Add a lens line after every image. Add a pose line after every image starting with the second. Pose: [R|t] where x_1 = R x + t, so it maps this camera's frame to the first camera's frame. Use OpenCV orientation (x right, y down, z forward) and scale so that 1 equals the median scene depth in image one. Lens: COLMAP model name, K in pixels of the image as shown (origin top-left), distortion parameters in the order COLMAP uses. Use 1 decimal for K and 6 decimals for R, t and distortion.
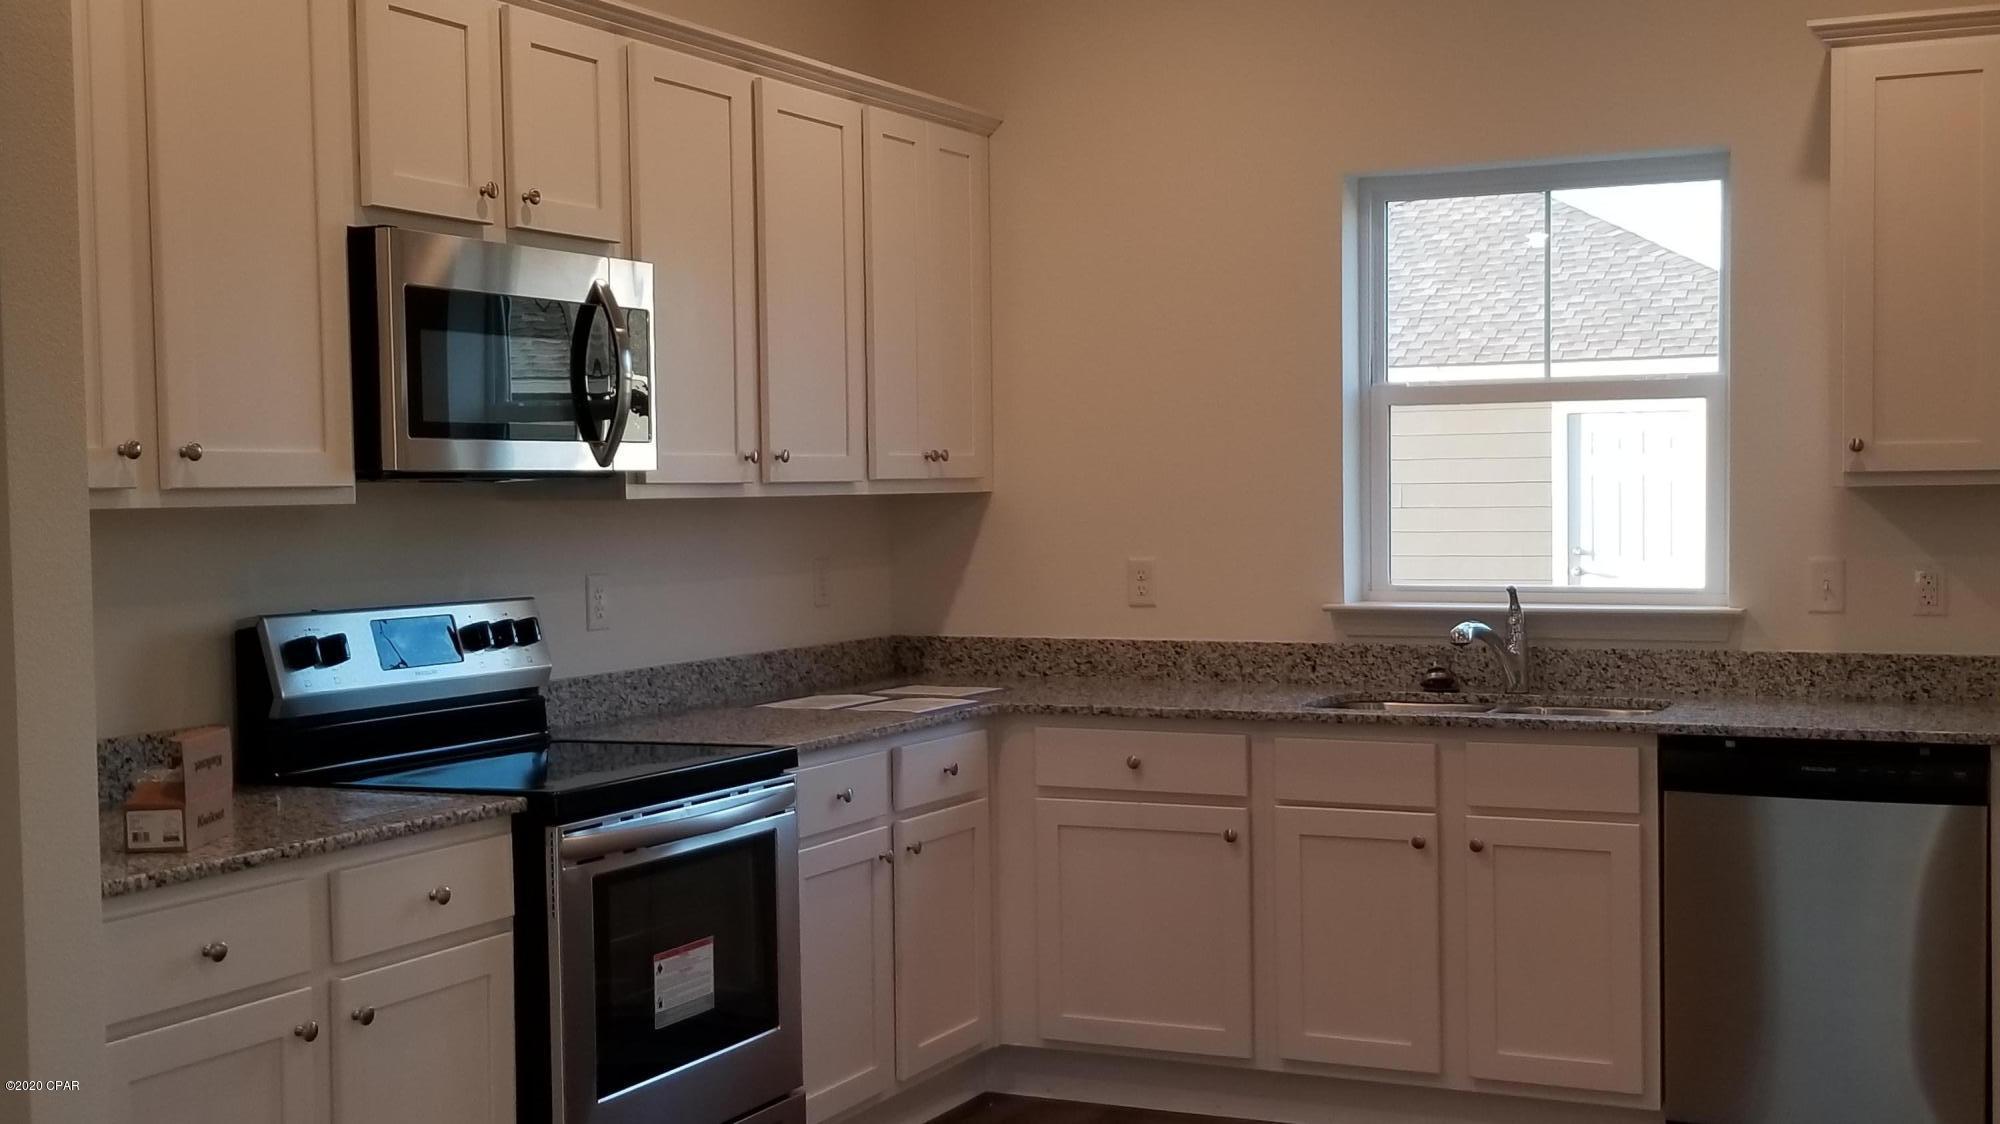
lens RADIAL K [[2545.2, 0, 1015.5], [0, 2545.2, 578.7], [0, 0, 1]] dist [0.097072, 0.000000]
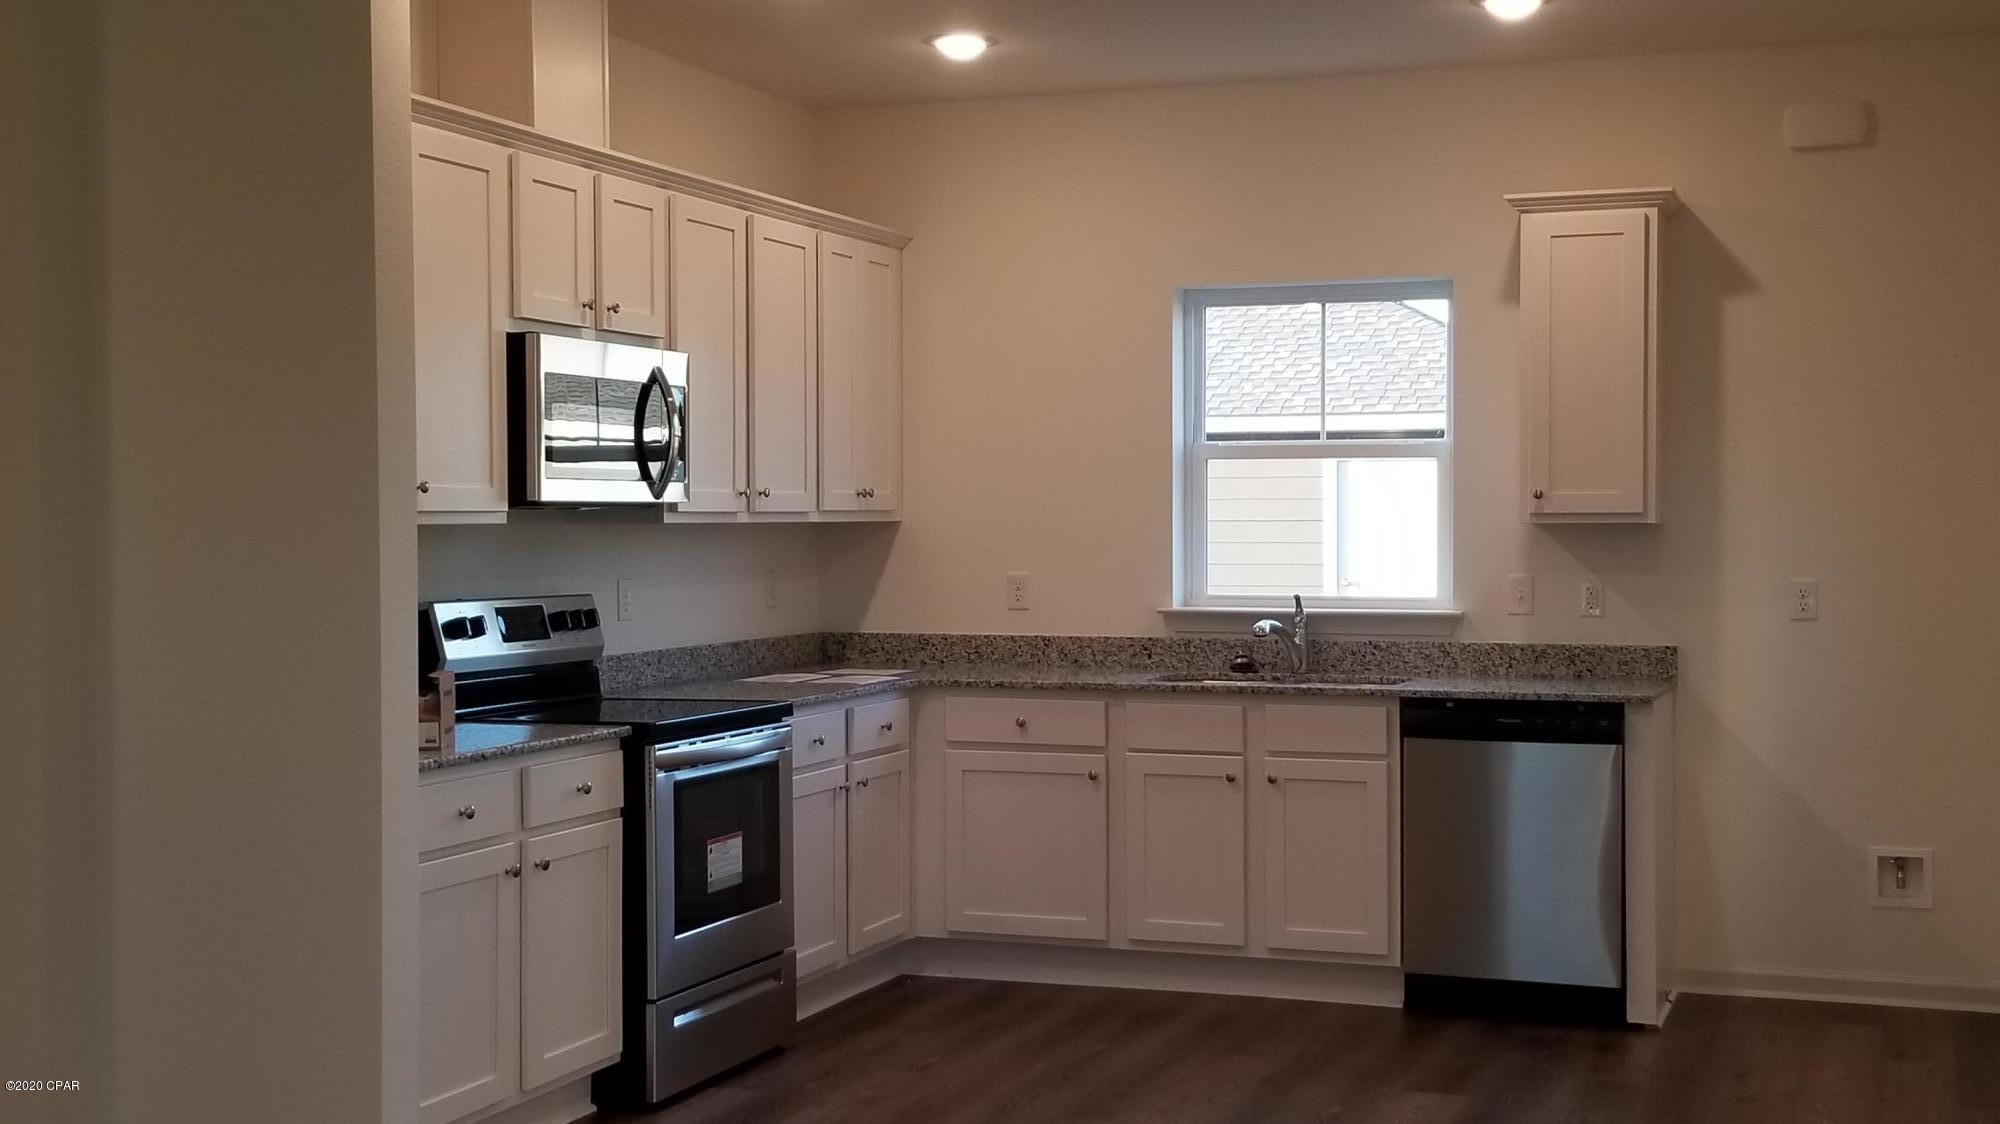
lens RADIAL K [[2545.2, 0, 984.4], [0, 2545.2, 544.6], [0, 0, 1]] dist [0.097072, 0.000000]
pose [[0.997112, 0.009759, 0.075311, -0.078954], [-0.007706, 0.999592, -0.027502, 0.016097], [-0.075549, 0.026842, 0.996781, -0.362664]]
